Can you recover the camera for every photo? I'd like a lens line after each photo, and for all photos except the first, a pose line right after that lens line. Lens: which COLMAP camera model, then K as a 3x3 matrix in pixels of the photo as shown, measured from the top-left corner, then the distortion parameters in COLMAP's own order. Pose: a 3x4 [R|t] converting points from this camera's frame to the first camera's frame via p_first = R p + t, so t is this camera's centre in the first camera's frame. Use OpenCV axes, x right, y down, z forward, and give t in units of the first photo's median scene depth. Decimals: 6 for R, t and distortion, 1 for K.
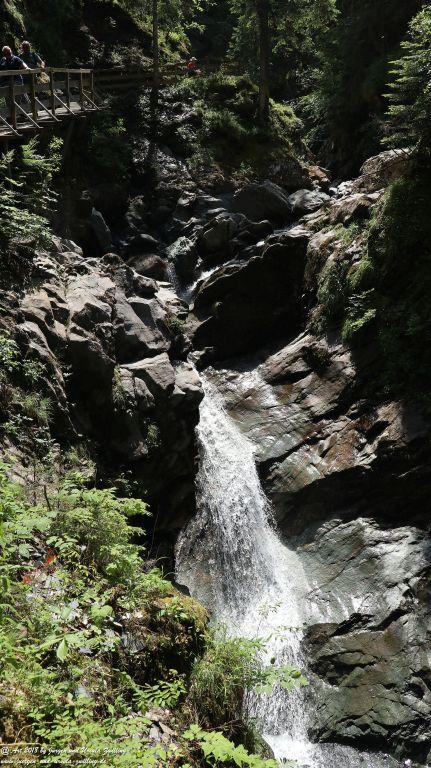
lens RADIAL K [[709.7, 0, 211.2], [0, 709.7, 384.2], [0, 0, 1]] dist [-0.068306, 0.000000]
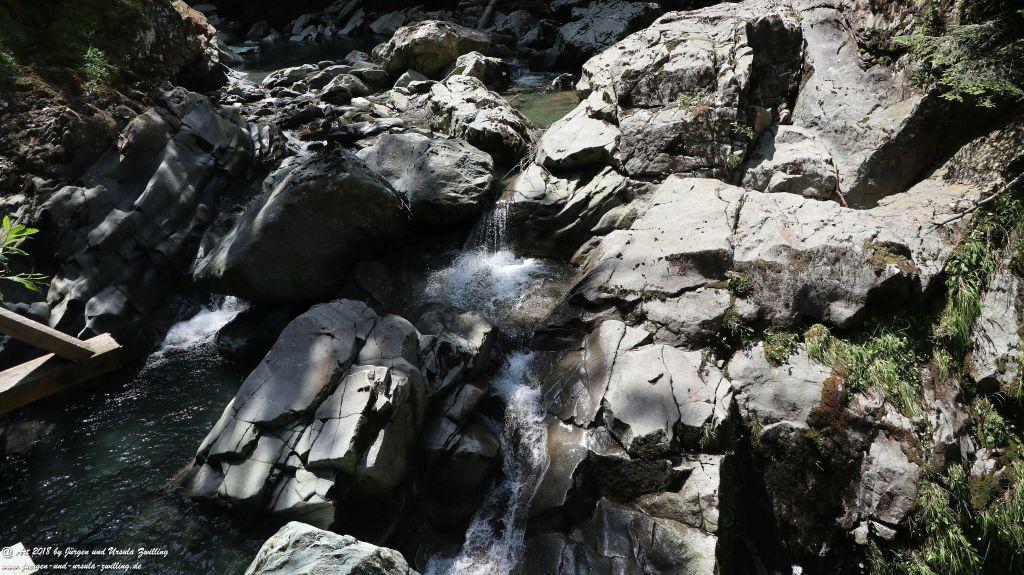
lens RADIAL K [[856.3, 0, 515.1], [0, 856.3, 304.5], [0, 0, 1]] dist [-0.149599, 0.105665]
pose [[0.686112, -0.345270, 0.640343, -0.184890], [0.222217, 0.937598, 0.267449, -0.410129], [-0.692727, -0.041205, 0.720022, 0.881598]]
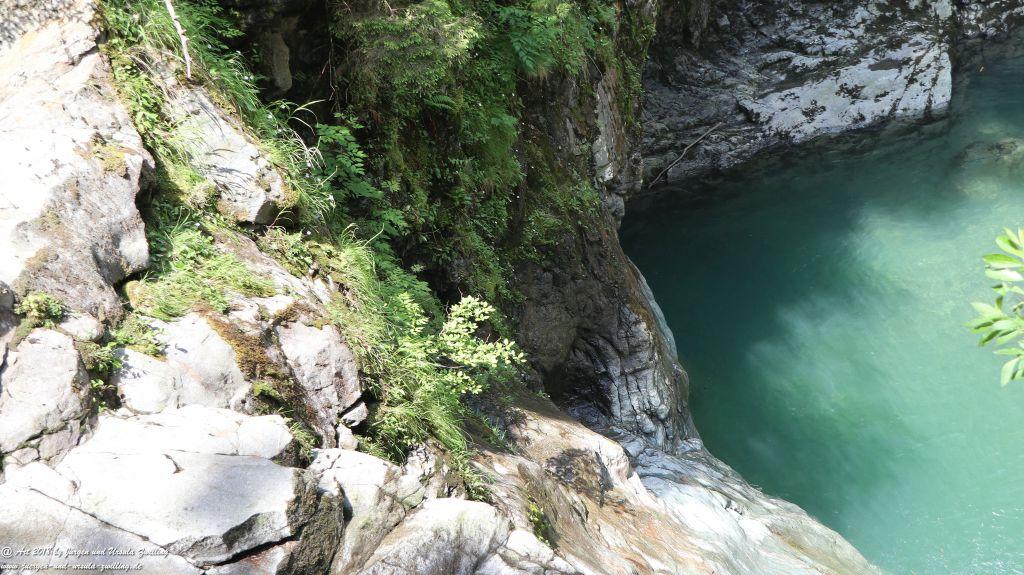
lens RADIAL K [[1589.0, 0, 502.0], [0, 1589.0, 298.5], [0, 0, 1]] dist [0.202902, 0.000000]
pose [[-0.755845, -0.300245, 0.581851, -0.229516], [0.230628, 0.709620, 0.665770, -0.591038], [-0.612788, 0.637410, -0.467118, 1.274609]]
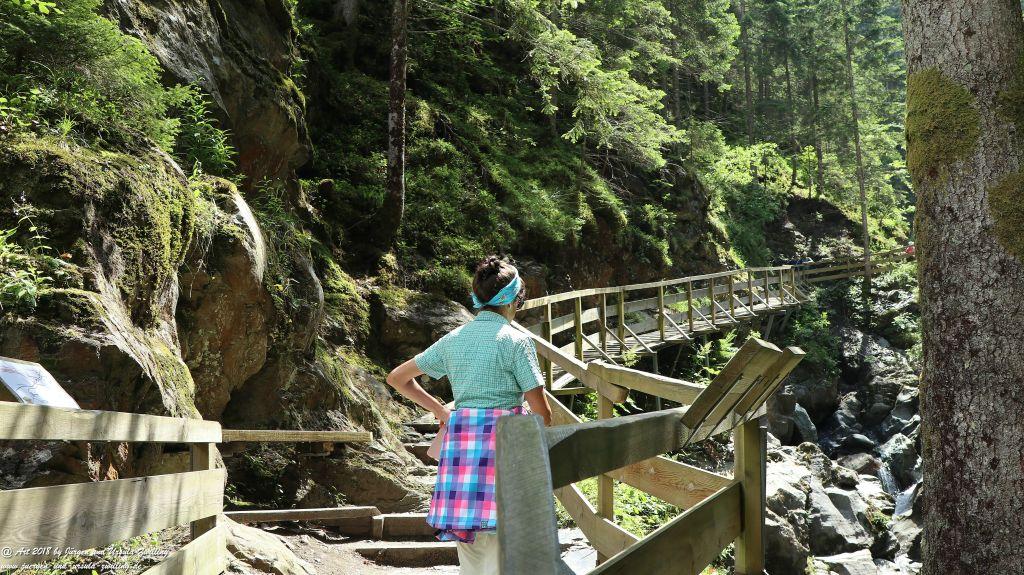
lens RADIAL K [[856.3, 0, 513.1], [0, 856.3, 291.1], [0, 0, 1]] dist [-0.149599, 0.105665]
pose [[0.877325, -0.072761, -0.474349, 0.050235], [-0.115644, 0.927256, -0.356122, 0.061566], [0.465755, 0.367290, 0.805090, -0.149515]]
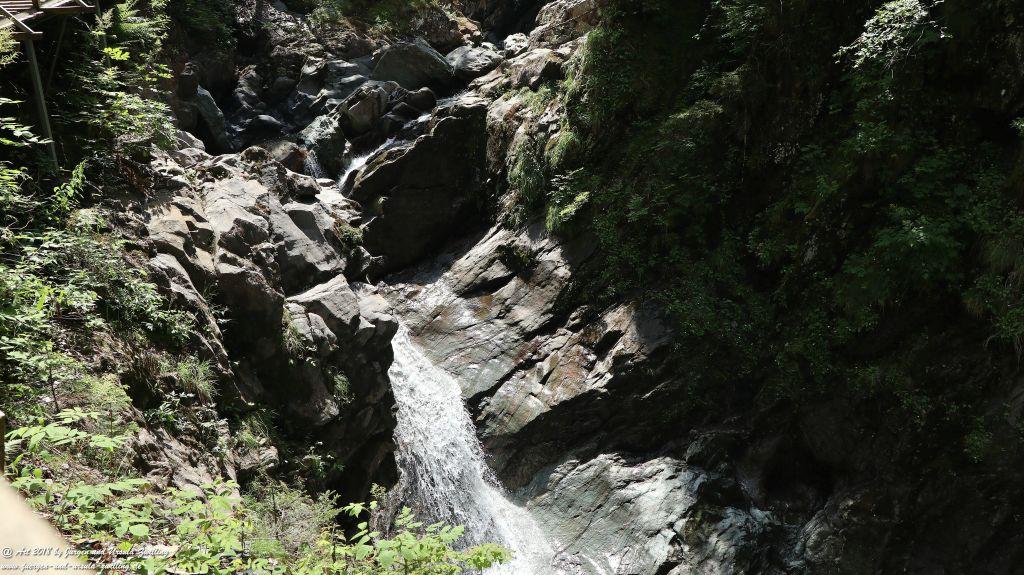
lens RADIAL K [[856.3, 0, 518.5], [0, 856.3, 293.4], [0, 0, 1]] dist [-0.149599, 0.105665]
pose [[0.970860, -0.099935, 0.217815, -0.062087], [0.096659, 0.994986, 0.025674, -0.022781], [-0.219288, -0.003872, 0.975652, 0.069784]]
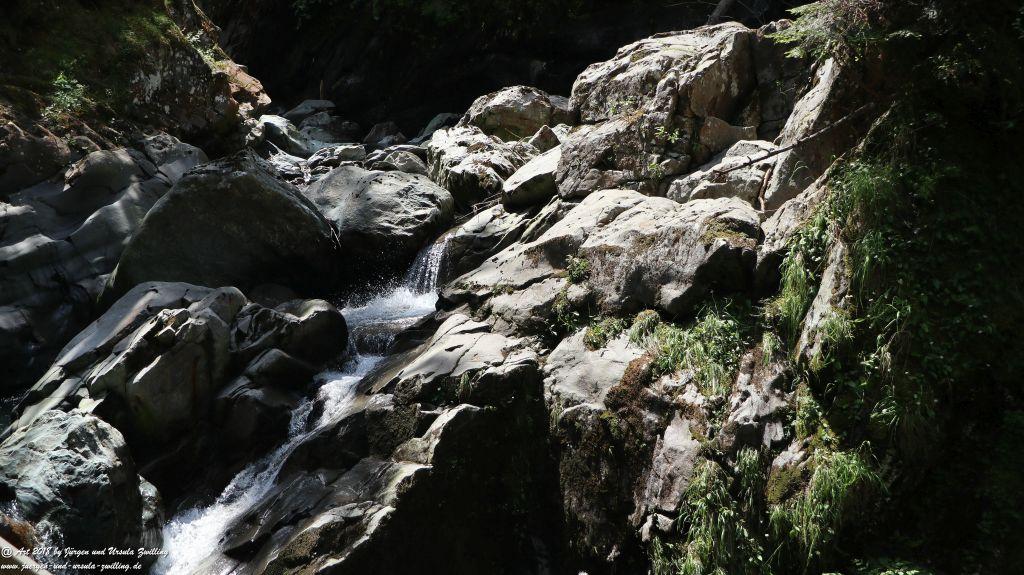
lens RADIAL K [[1701.2, 0, 514.7], [0, 1701.2, 309.9], [0, 0, 1]] dist [0.201109, 0.000000]
pose [[0.885837, -0.116087, 0.449241, -0.207666], [0.166124, 0.983365, -0.073462, -0.200578], [-0.433240, 0.139705, 0.890385, 0.414096]]
